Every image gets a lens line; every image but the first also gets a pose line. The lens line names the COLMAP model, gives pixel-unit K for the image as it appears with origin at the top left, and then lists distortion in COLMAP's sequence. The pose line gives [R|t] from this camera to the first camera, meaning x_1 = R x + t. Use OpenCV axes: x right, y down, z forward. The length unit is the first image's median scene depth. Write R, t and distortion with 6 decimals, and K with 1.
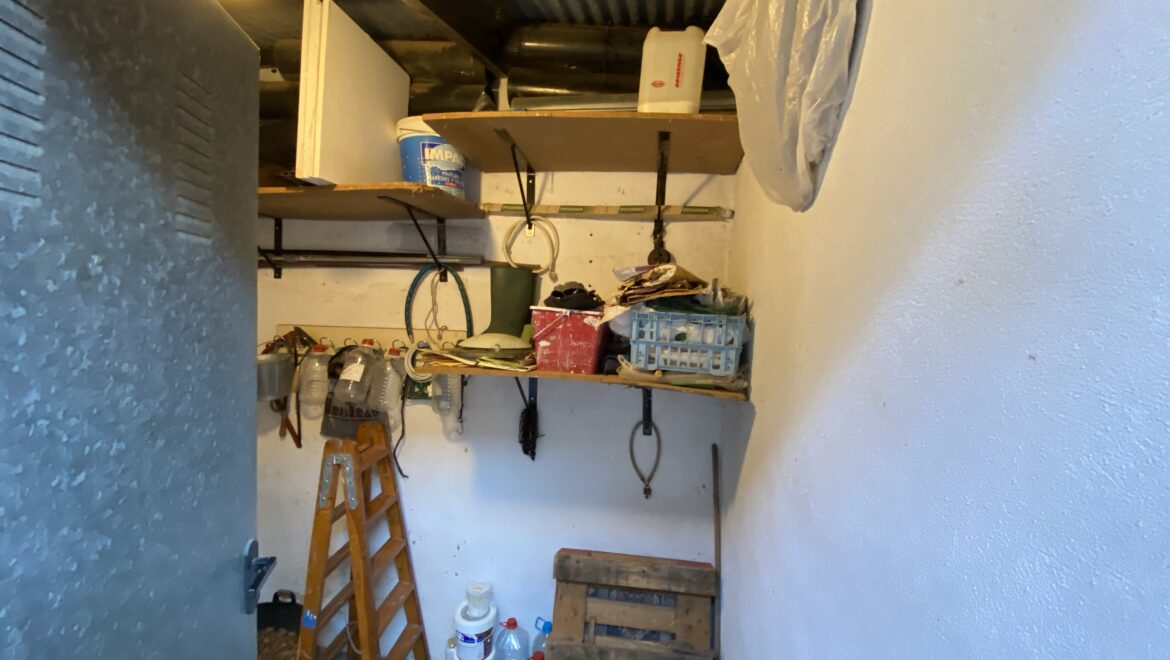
lens RADIAL K [[470.8, 0, 585.7], [0, 470.8, 328.8], [0, 0, 1]] dist [0.025838, -0.023457]
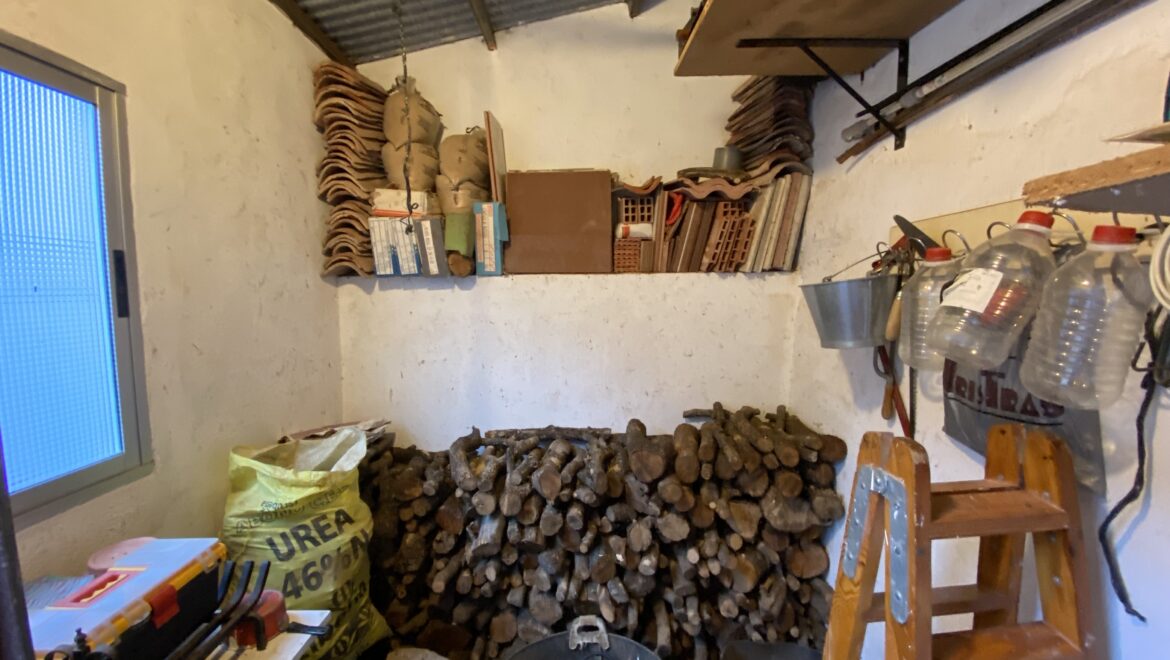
lens RADIAL K [[470.8, 0, 585.7], [0, 470.8, 328.8], [0, 0, 1]] dist [0.025838, -0.023457]
pose [[0.146934, 0.043033, -0.988210, -0.128204], [-0.037839, 0.998566, 0.037858, 0.112618], [0.988422, 0.031830, 0.148352, 0.566590]]
